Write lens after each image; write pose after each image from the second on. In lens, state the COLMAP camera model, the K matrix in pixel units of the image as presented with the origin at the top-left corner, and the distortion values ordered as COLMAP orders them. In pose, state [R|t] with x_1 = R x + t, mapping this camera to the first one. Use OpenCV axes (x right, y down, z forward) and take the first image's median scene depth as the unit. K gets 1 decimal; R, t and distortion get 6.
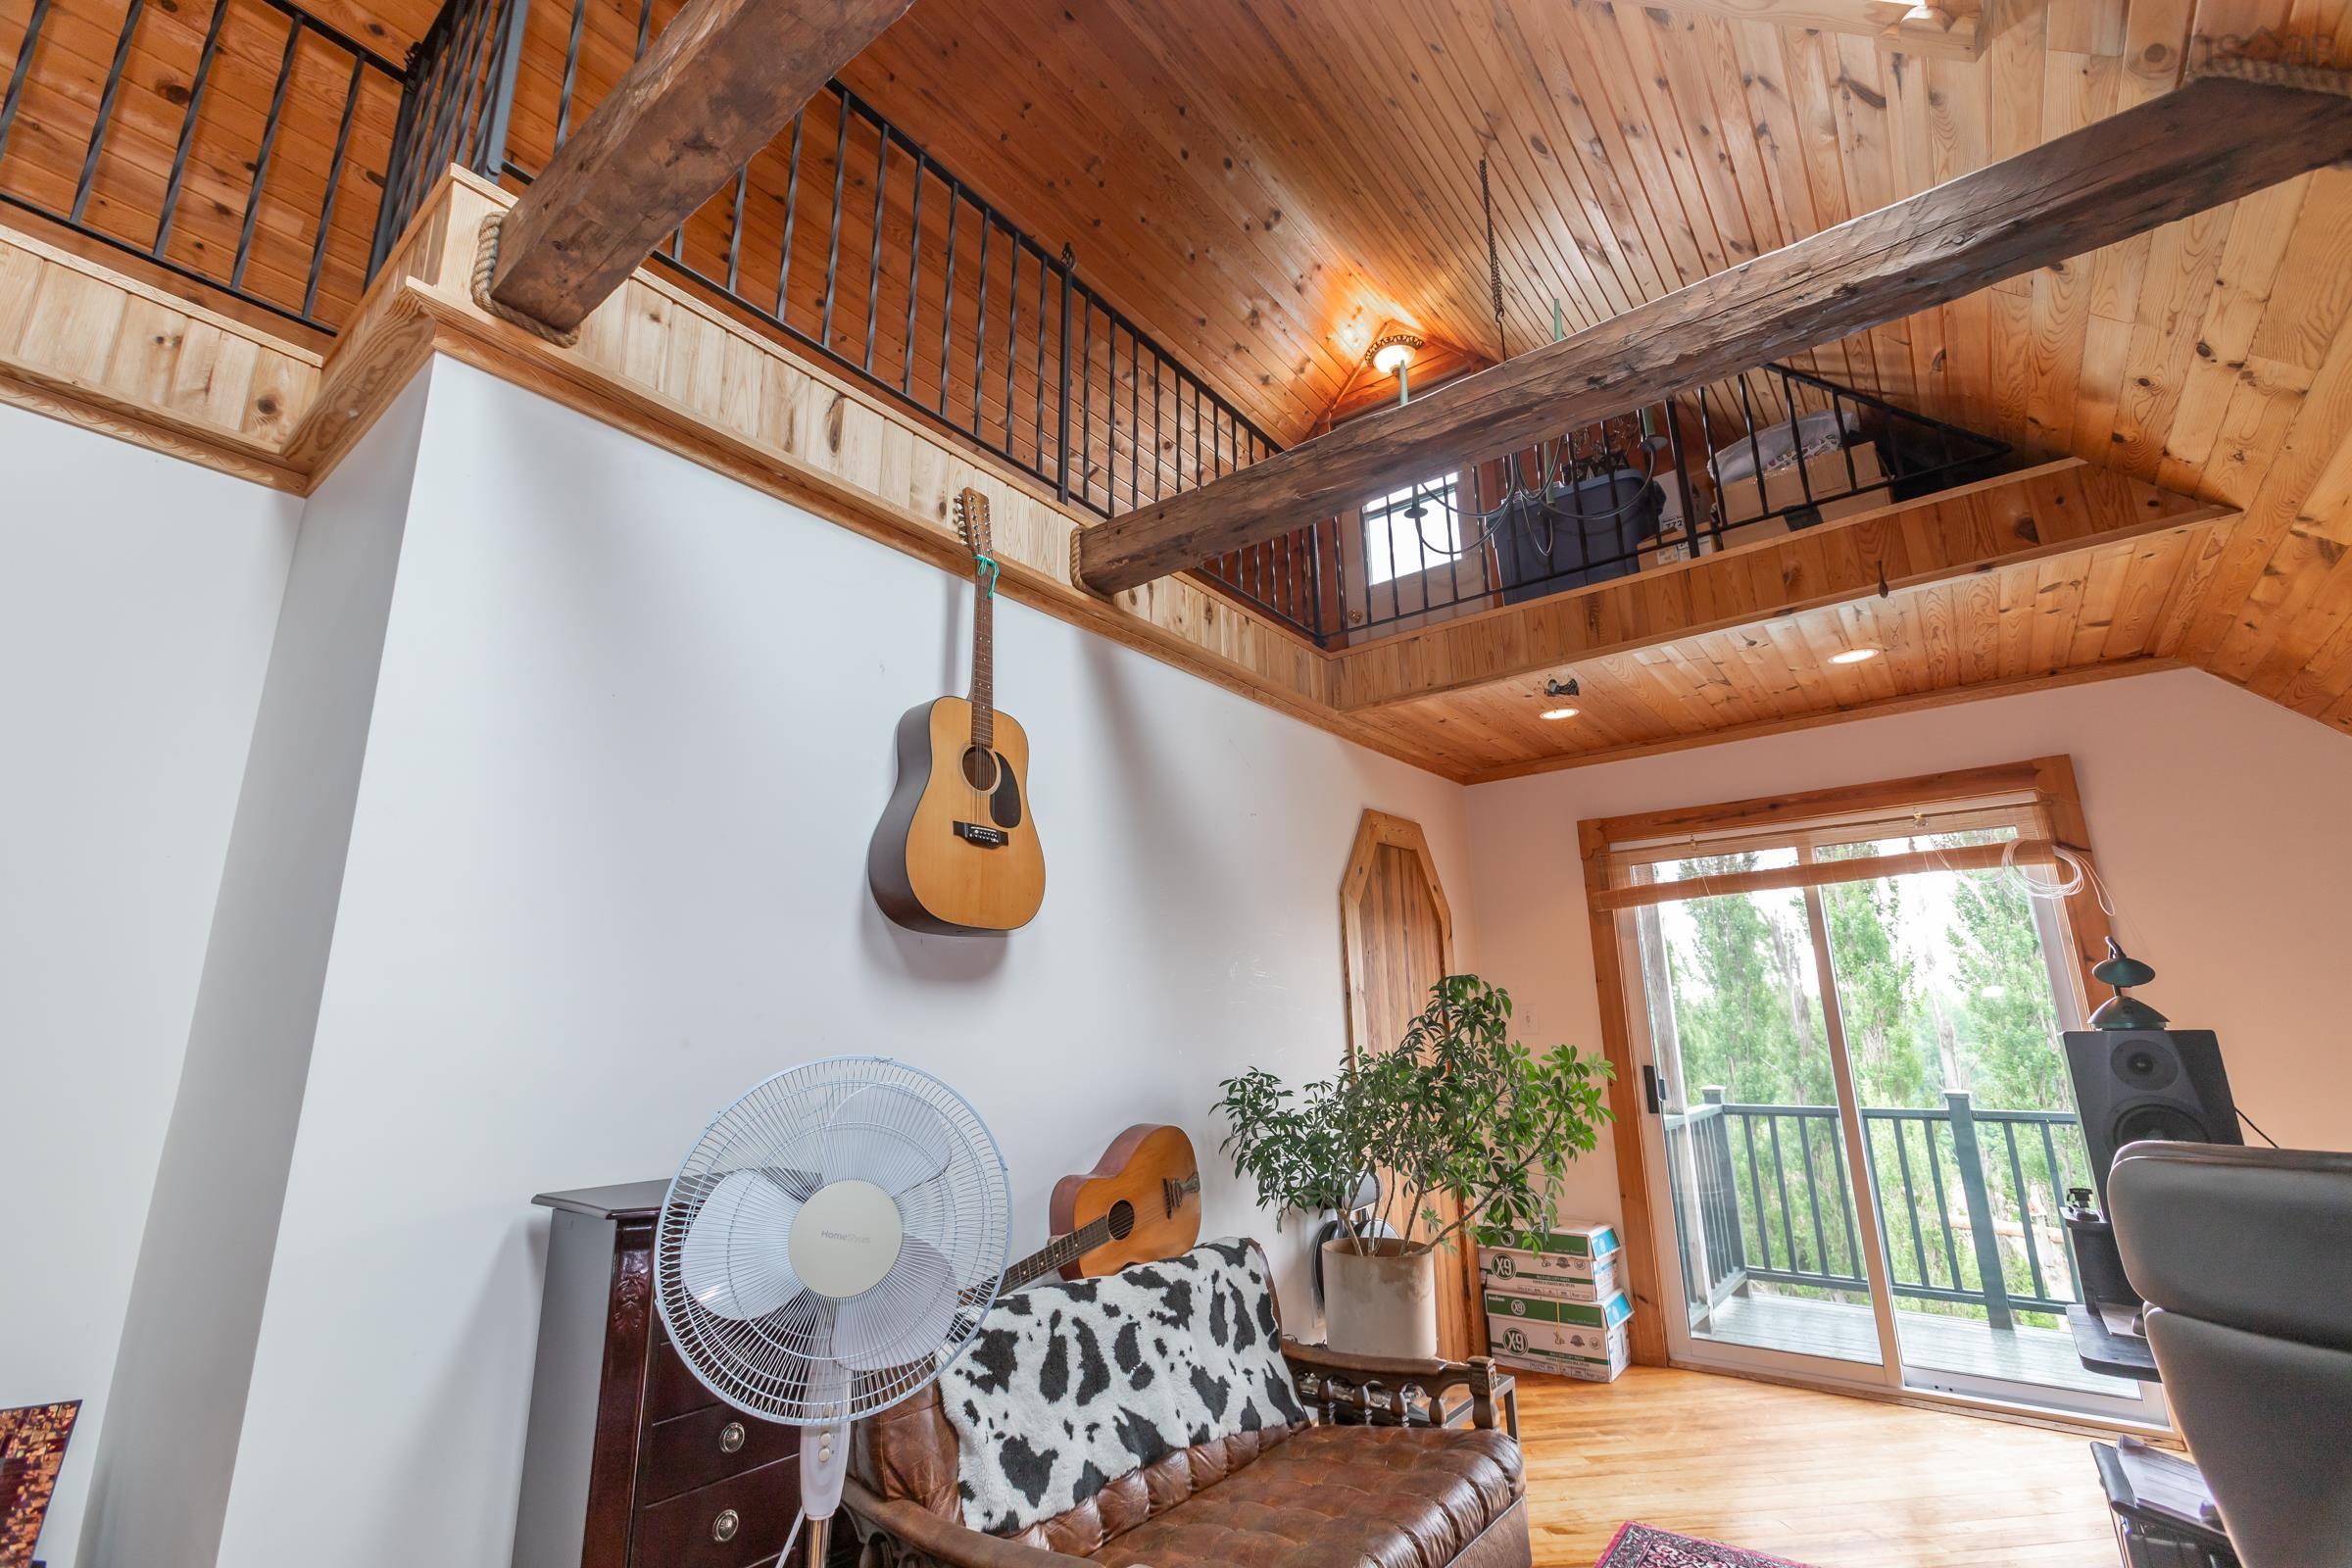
lens RADIAL K [[1050.5, 0, 1163.8], [0, 1050.5, 786.2], [0, 0, 1]] dist [-0.015886, 0.011890]
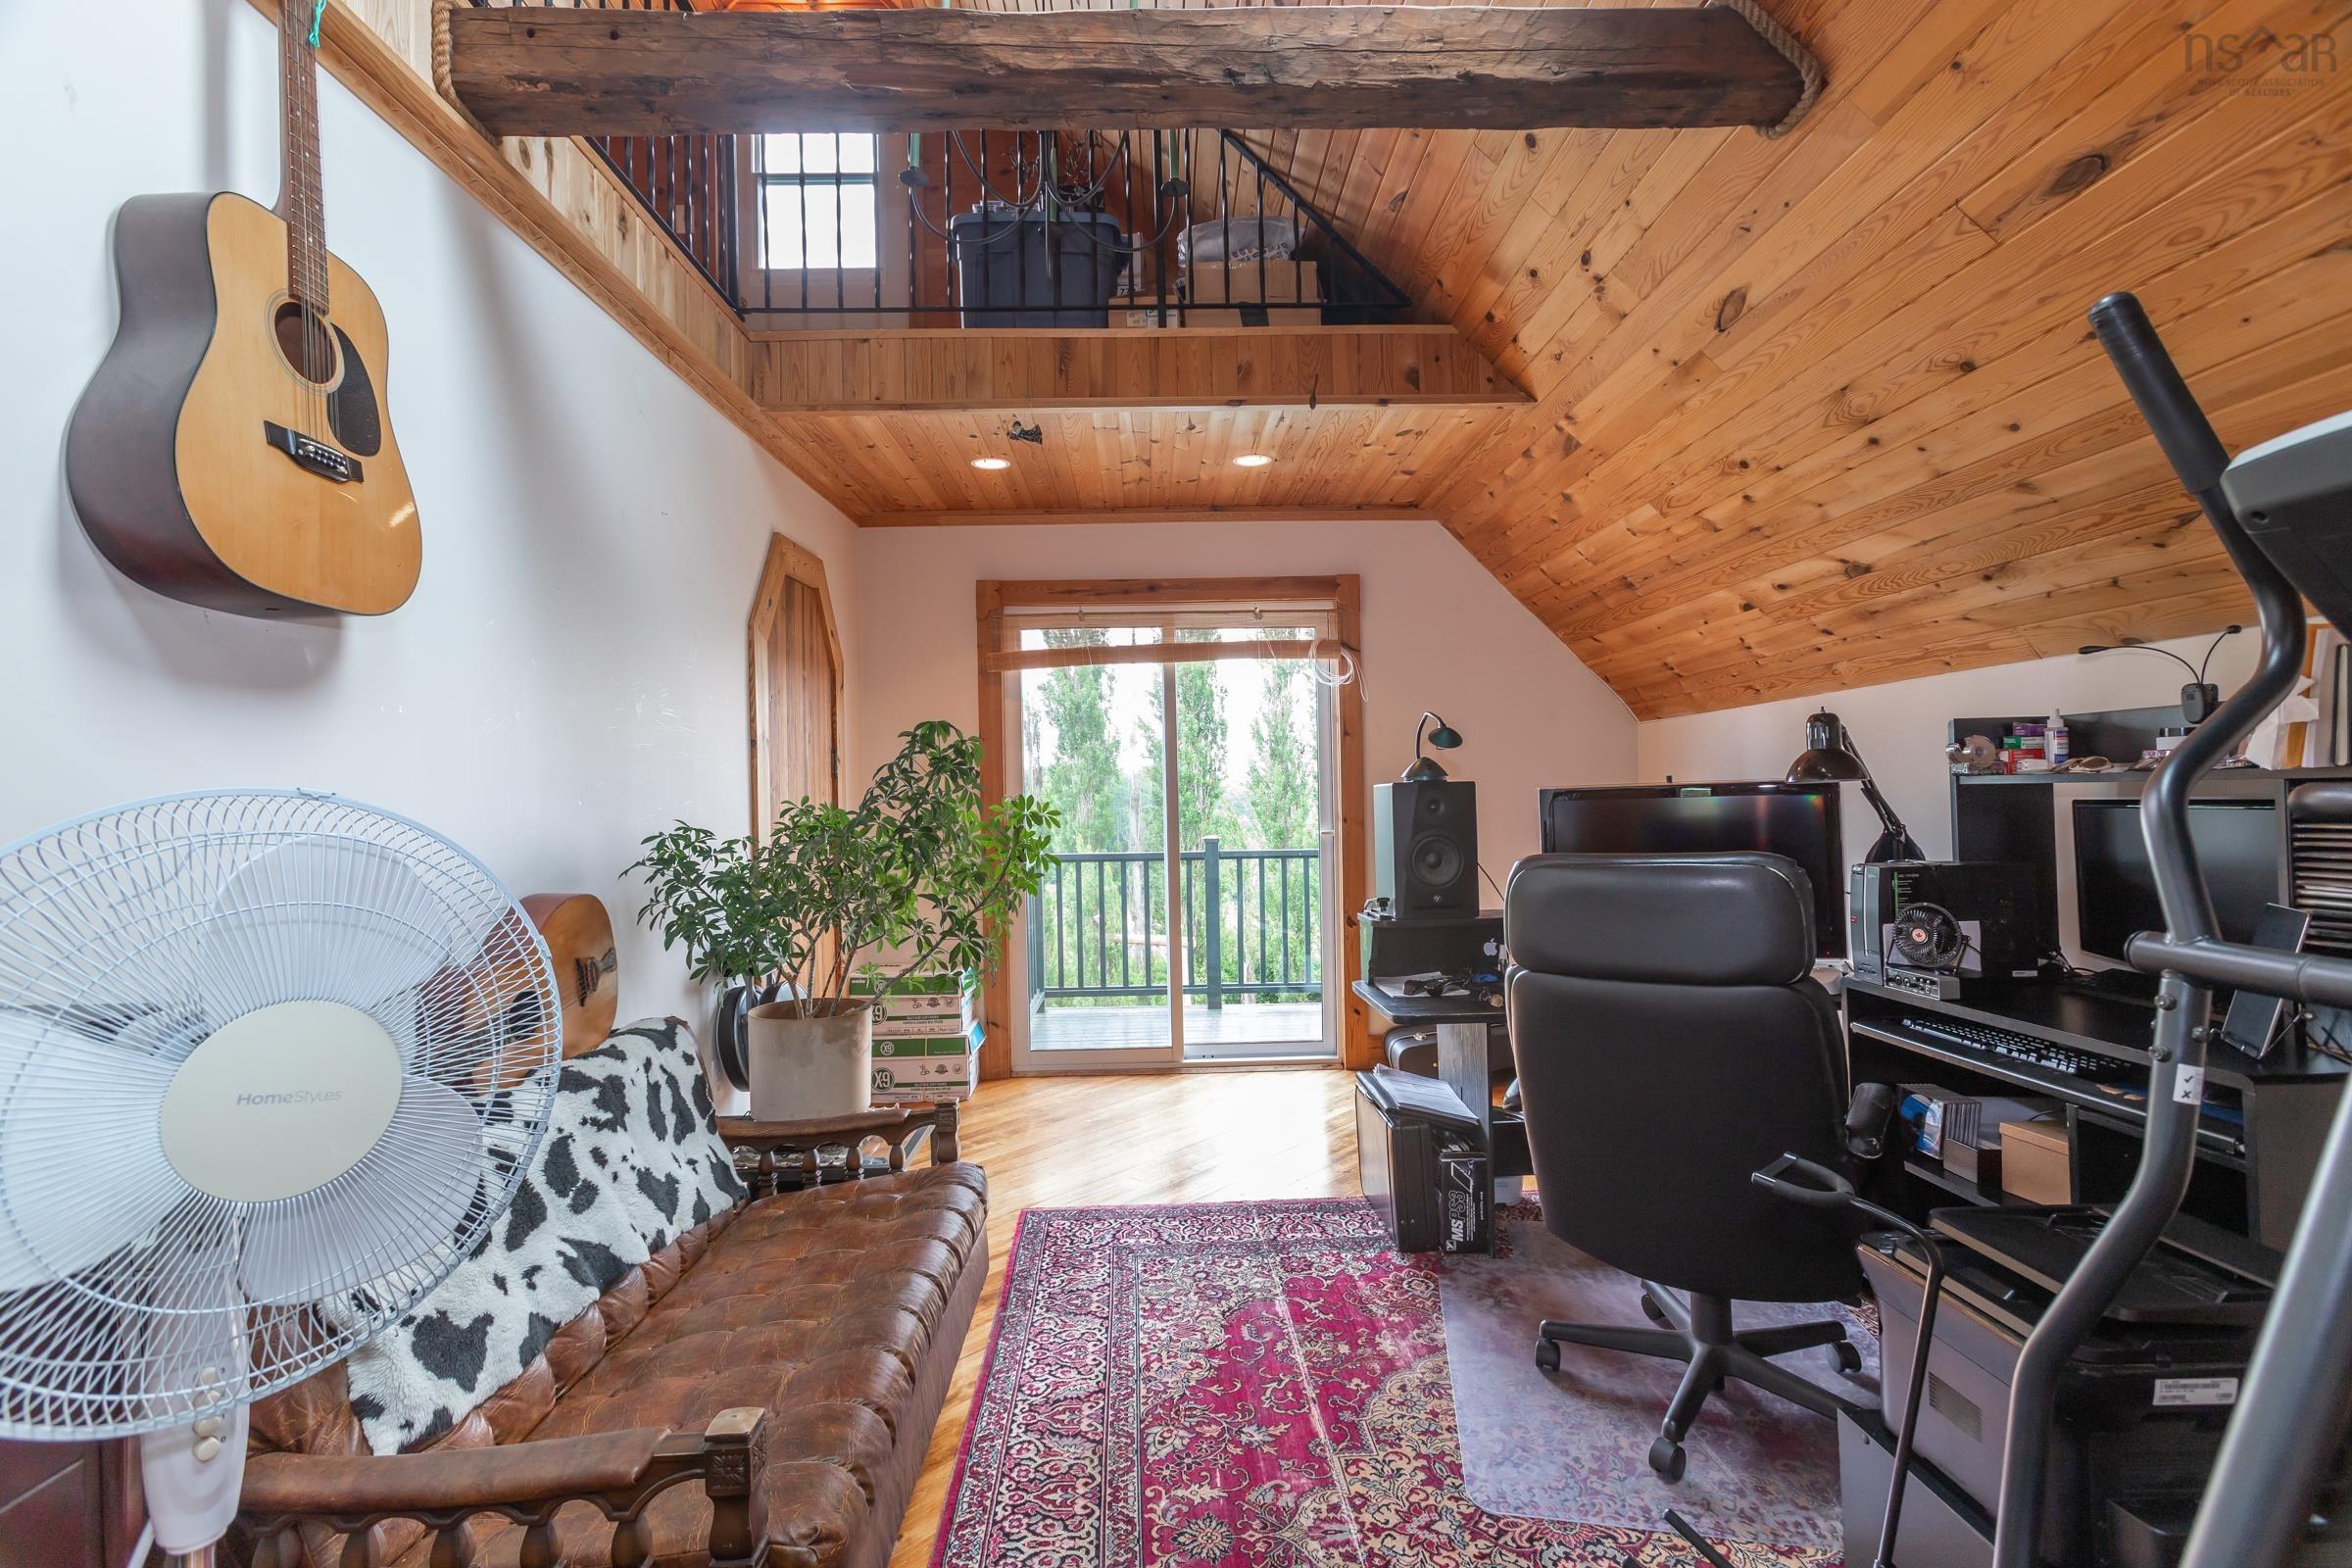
lens RADIAL K [[1050.5, 0, 1180.1], [0, 1050.5, 782.3], [0, 0, 1]] dist [-0.015886, 0.011890]
pose [[0.774406, 0.008099, 0.632637, -0.125052], [-0.143743, 0.976022, 0.163460, 0.045214], [-0.616144, -0.217522, 0.757001, 0.135354]]
